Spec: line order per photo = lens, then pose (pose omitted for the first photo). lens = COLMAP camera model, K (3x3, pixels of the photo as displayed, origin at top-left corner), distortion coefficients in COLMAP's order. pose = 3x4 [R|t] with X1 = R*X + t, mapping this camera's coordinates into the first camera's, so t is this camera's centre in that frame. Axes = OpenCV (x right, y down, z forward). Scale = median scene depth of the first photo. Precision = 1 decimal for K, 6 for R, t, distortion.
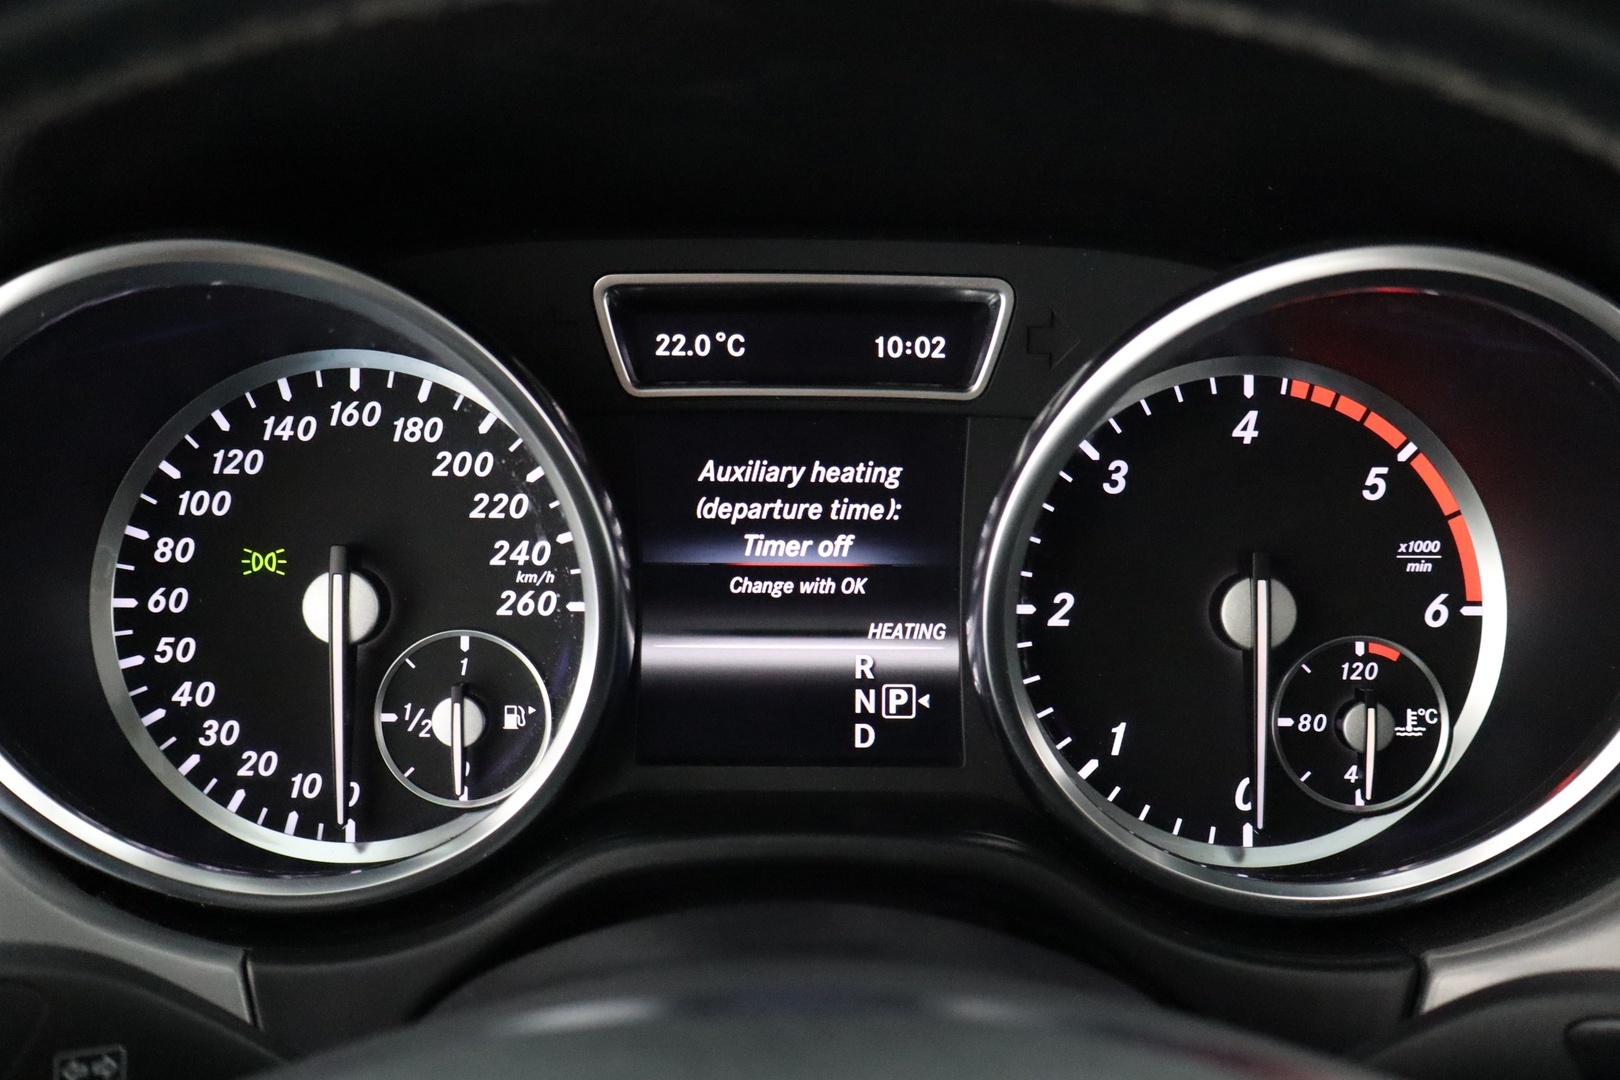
lens RADIAL K [[1731.4, 0, 805.5], [0, 1731.4, 546.2], [0, 0, 1]] dist [0.004497, 0.000000]
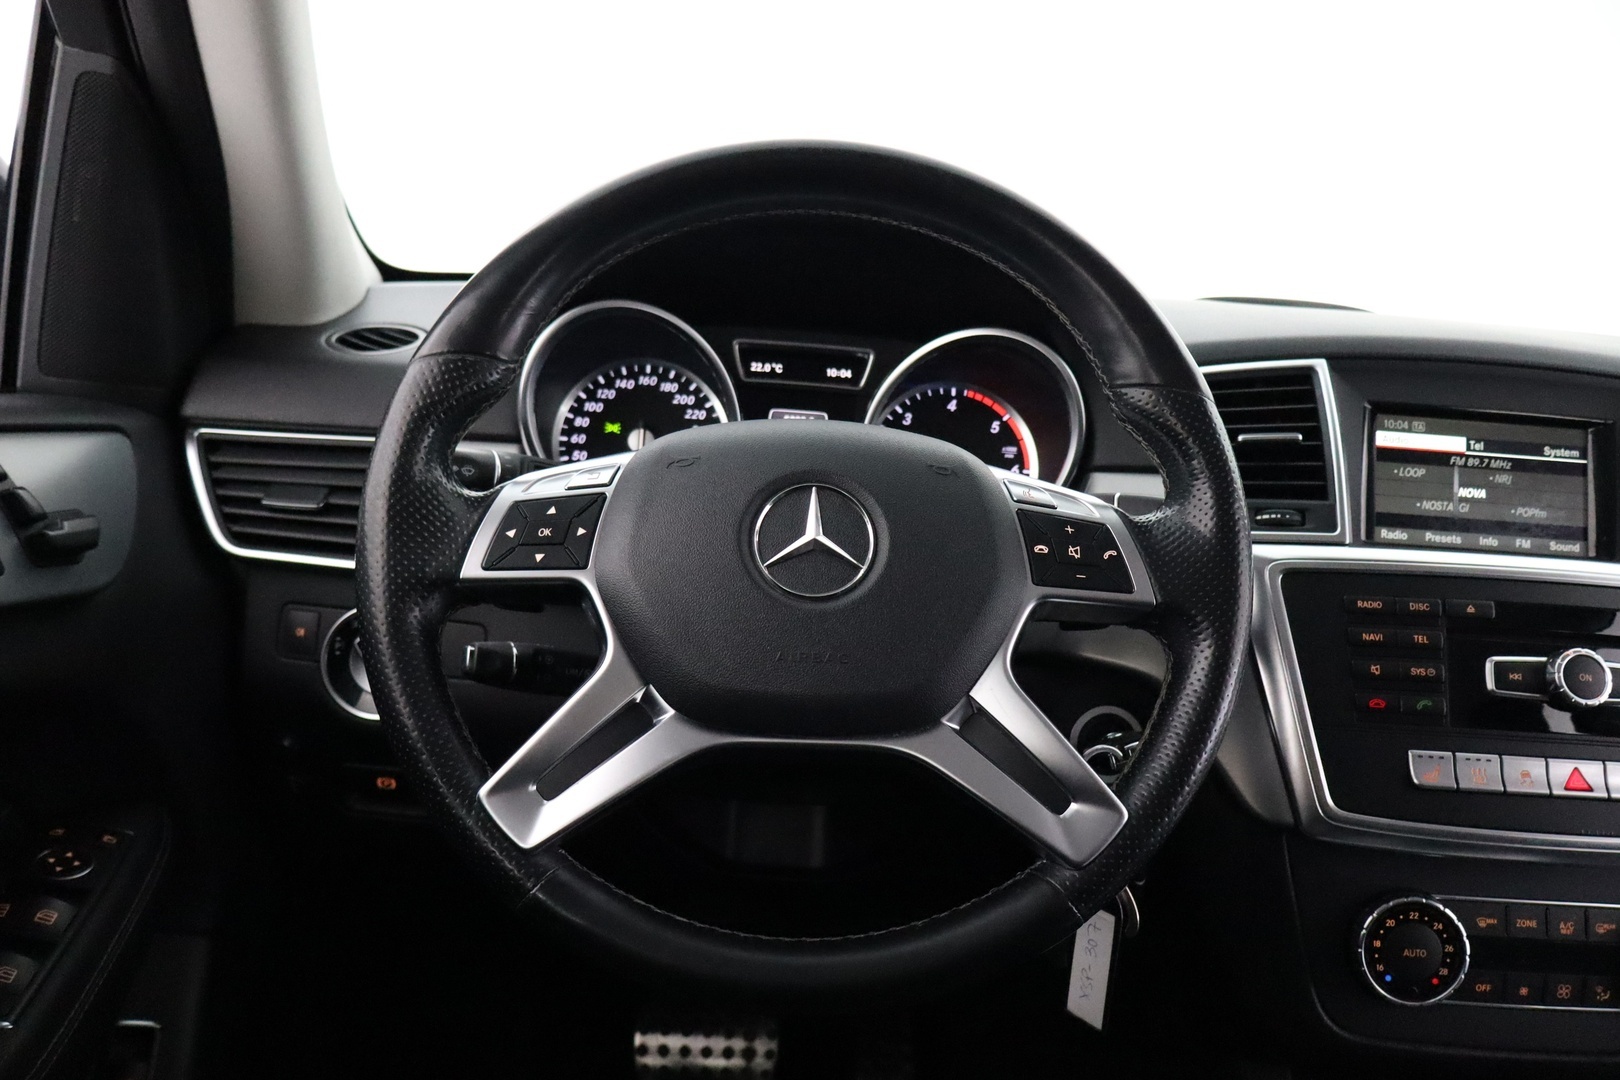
lens RADIAL K [[1412.8, 0, 800.6], [0, 1412.8, 513.2], [0, 0, 1]] dist [0.013376, -0.004879]
pose [[0.997086, 0.061589, 0.045019, -0.097334], [-0.052679, 0.982686, -0.177631, 0.550225], [-0.055180, 0.174742, 0.983067, -1.306830]]
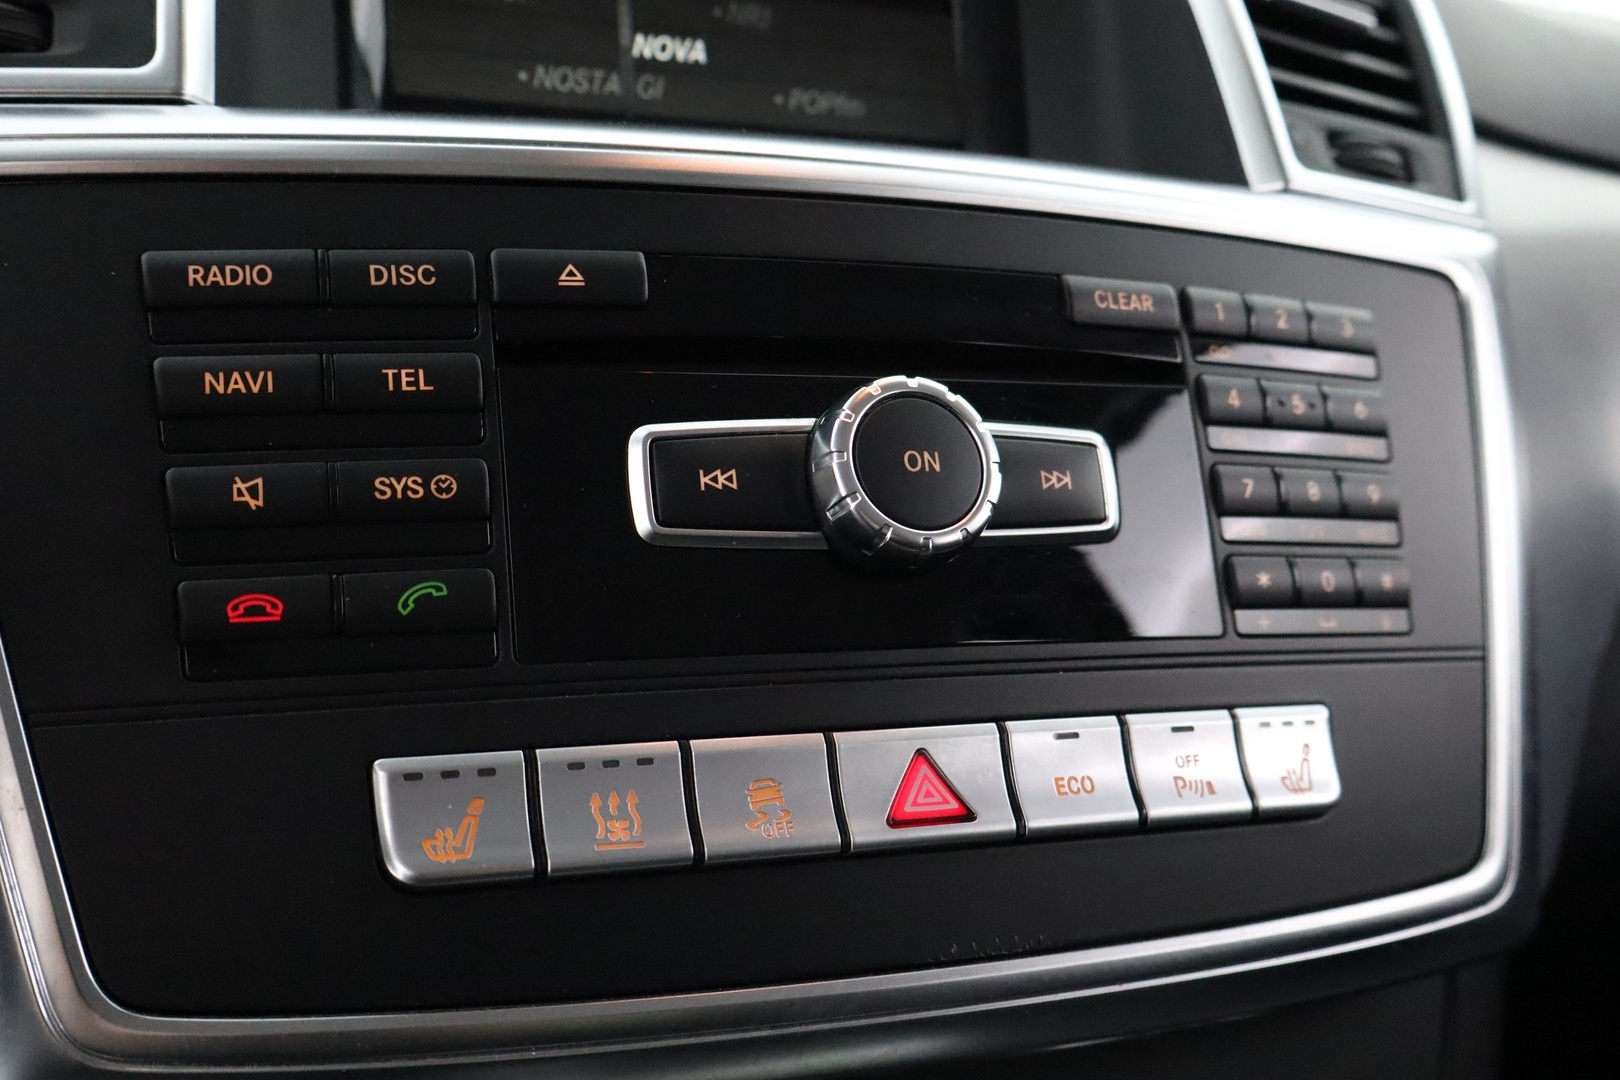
lens RADIAL K [[1731.4, 0, 820.8], [0, 1731.4, 540.9], [0, 0, 1]] dist [0.004497, 0.000000]
pose [[0.931304, -0.016773, 0.363856, 0.754228], [0.085574, 0.981055, -0.173806, 0.529019], [-0.354048, 0.193003, 0.915096, -0.090504]]
